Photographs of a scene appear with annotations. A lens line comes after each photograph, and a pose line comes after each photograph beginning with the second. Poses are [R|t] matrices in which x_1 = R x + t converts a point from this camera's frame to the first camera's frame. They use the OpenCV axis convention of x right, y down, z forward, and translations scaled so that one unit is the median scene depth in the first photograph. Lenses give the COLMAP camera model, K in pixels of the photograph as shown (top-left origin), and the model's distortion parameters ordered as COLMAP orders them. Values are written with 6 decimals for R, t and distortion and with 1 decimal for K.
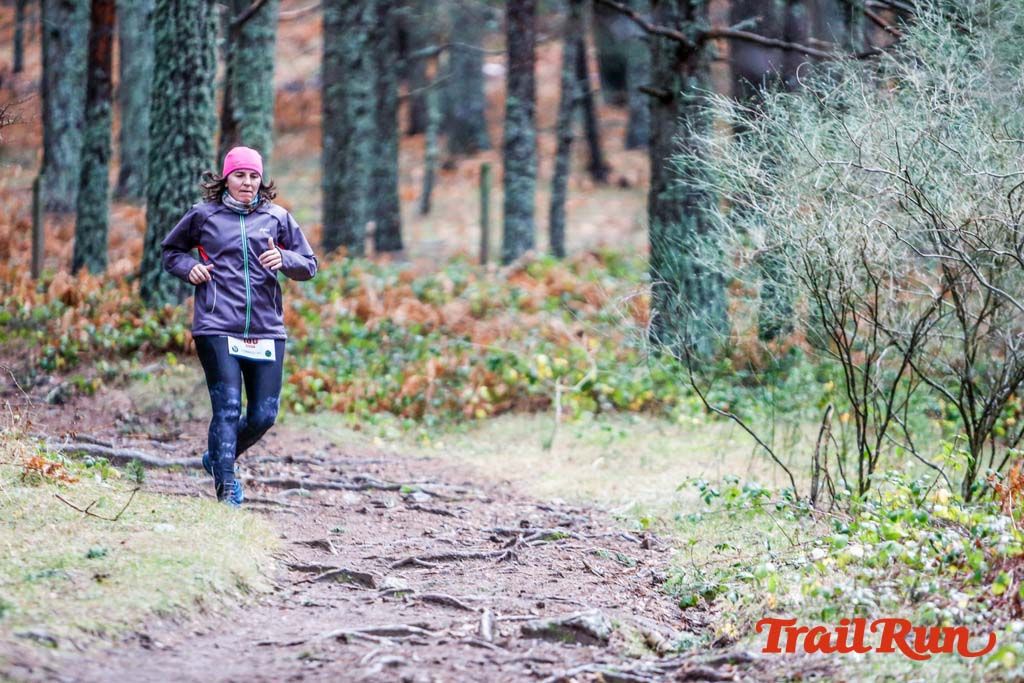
lens RADIAL K [[5934.7, 0, 512.0], [0, 5934.7, 341.5], [0, 0, 1]] dist [0.711688, 15.657677]
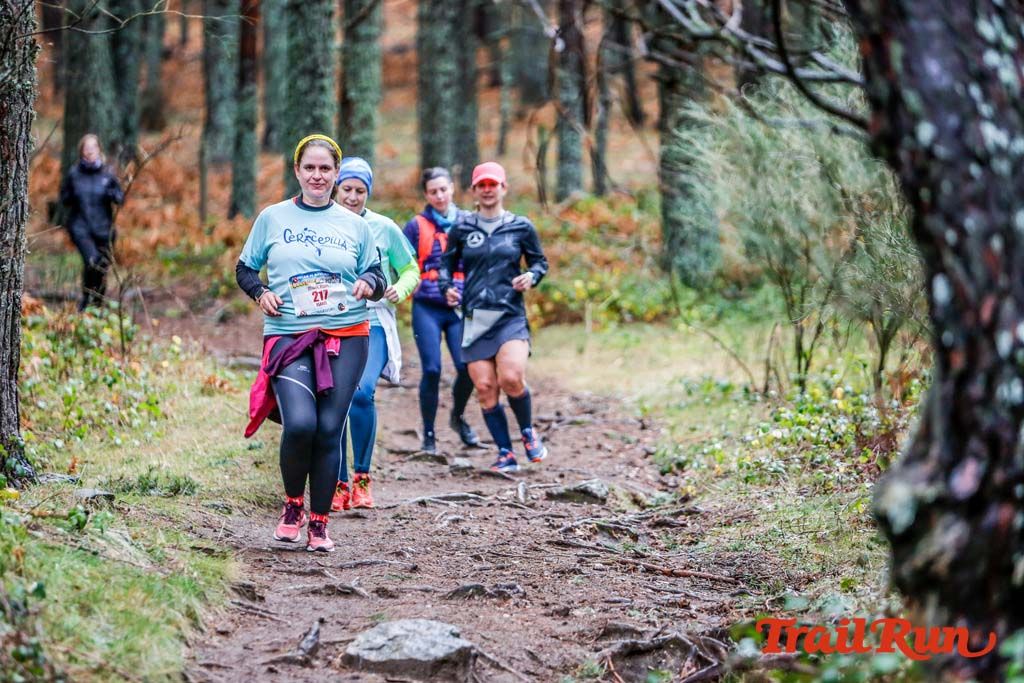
lens RADIAL K [[4725.7, 0, 512.0], [0, 4725.7, 341.5], [0, 0, 1]] dist [-0.619356, -0.384764]
pose [[0.999656, -0.022001, -0.014278, 0.008864], [0.022285, 0.999552, 0.020000, -0.010229], [0.013831, -0.020311, 0.999698, -0.131000]]
